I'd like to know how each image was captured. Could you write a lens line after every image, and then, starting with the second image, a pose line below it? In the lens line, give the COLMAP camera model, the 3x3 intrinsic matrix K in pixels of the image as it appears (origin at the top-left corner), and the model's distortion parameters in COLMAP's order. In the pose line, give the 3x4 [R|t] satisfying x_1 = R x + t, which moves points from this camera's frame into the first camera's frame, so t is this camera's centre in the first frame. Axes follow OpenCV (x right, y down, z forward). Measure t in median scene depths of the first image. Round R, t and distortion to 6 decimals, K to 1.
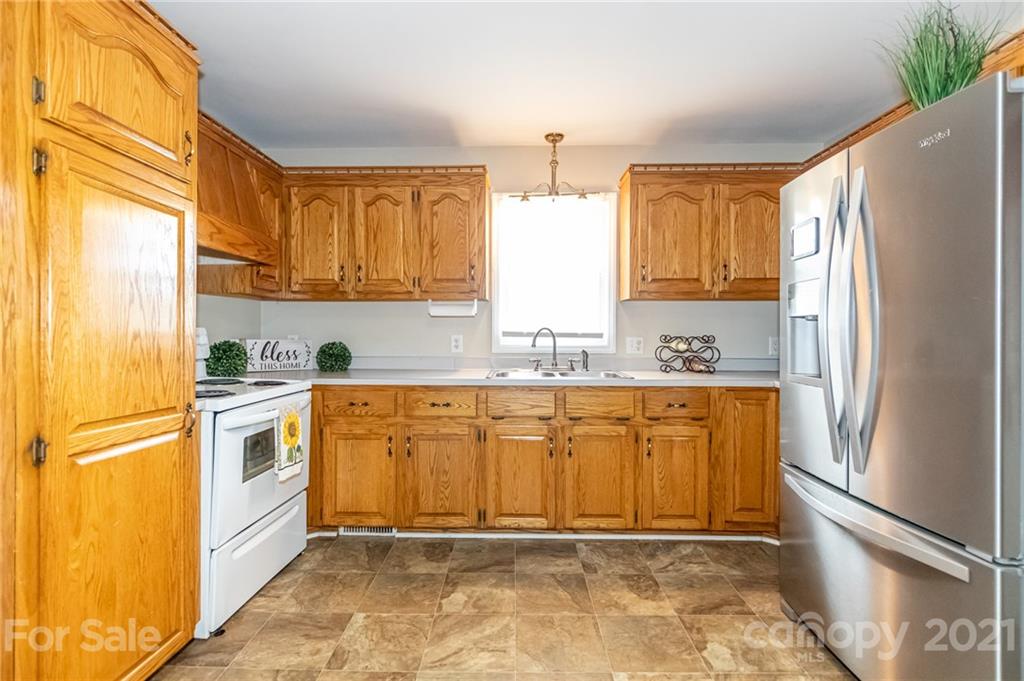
lens RADIAL K [[475.7, 0, 510.2], [0, 475.7, 334.4], [0, 0, 1]] dist [0.005783, -0.005504]
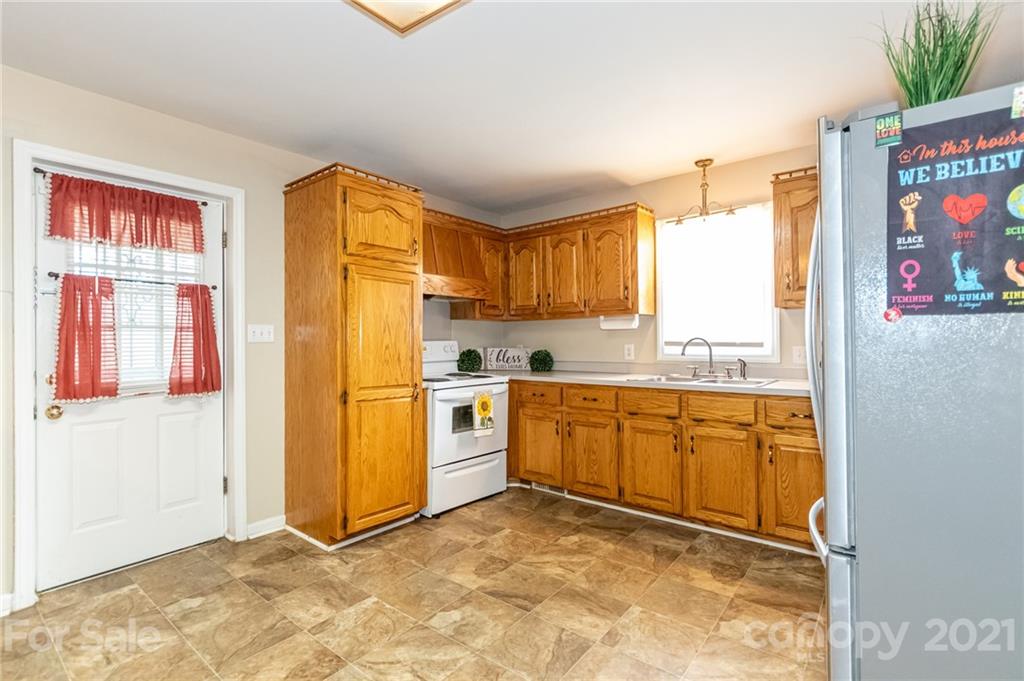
lens RADIAL K [[475.7, 0, 510.9], [0, 475.7, 337.5], [0, 0, 1]] dist [0.005783, -0.005504]
pose [[0.787876, -0.012984, -0.615697, 0.478275], [0.007755, 0.999908, -0.011162, -0.006878], [0.615785, 0.004020, 0.787904, -0.147860]]
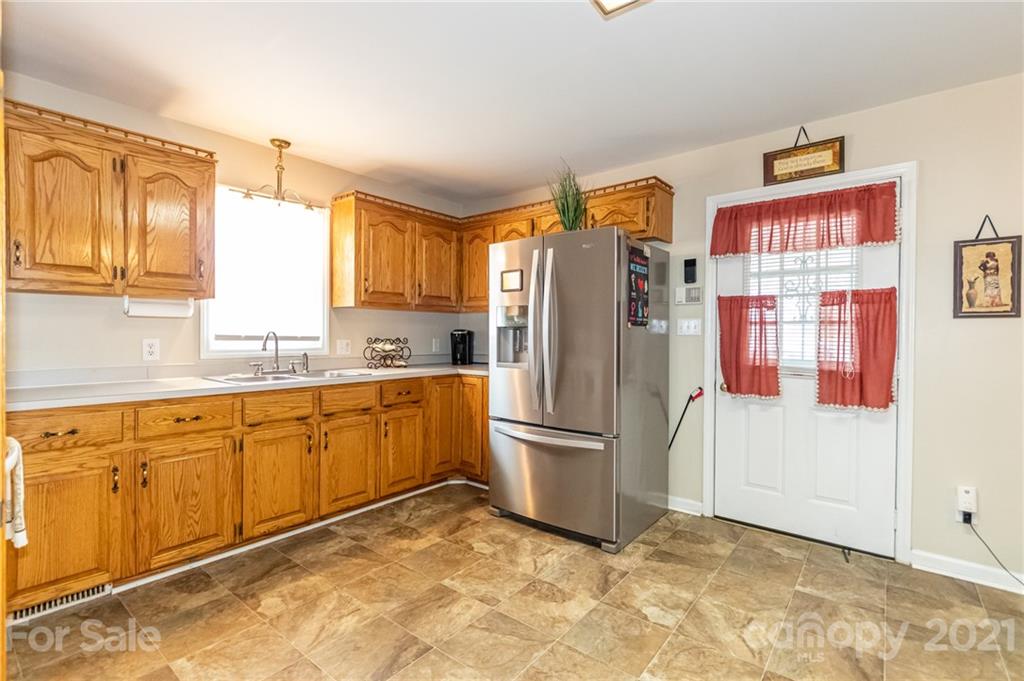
lens RADIAL K [[475.7, 0, 511.2], [0, 475.7, 335.3], [0, 0, 1]] dist [0.005783, -0.005504]
pose [[0.615558, -0.001653, 0.788090, -0.471364], [-0.001179, 0.999995, 0.003018, -0.010136], [-0.788091, -0.002787, 0.615553, -0.012080]]
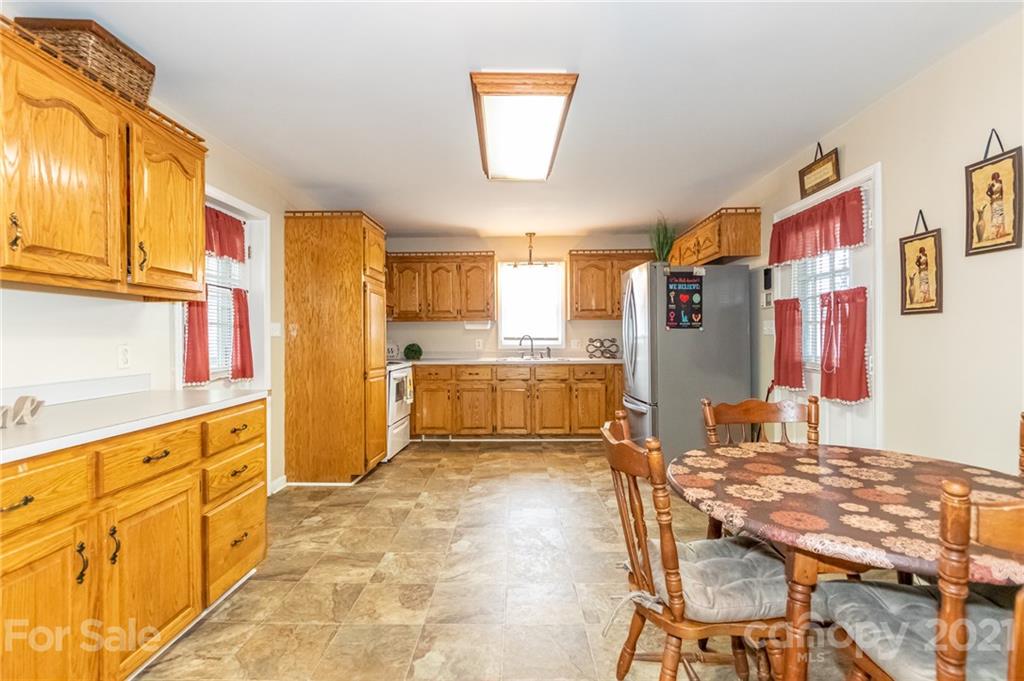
lens RADIAL K [[475.7, 0, 507.8], [0, 475.7, 335.5], [0, 0, 1]] dist [0.005783, -0.005504]
pose [[0.999956, -0.007986, -0.004888, 0.010052], [0.007959, 0.999952, -0.005699, -0.003246], [0.004933, 0.005659, 0.999972, -1.022693]]
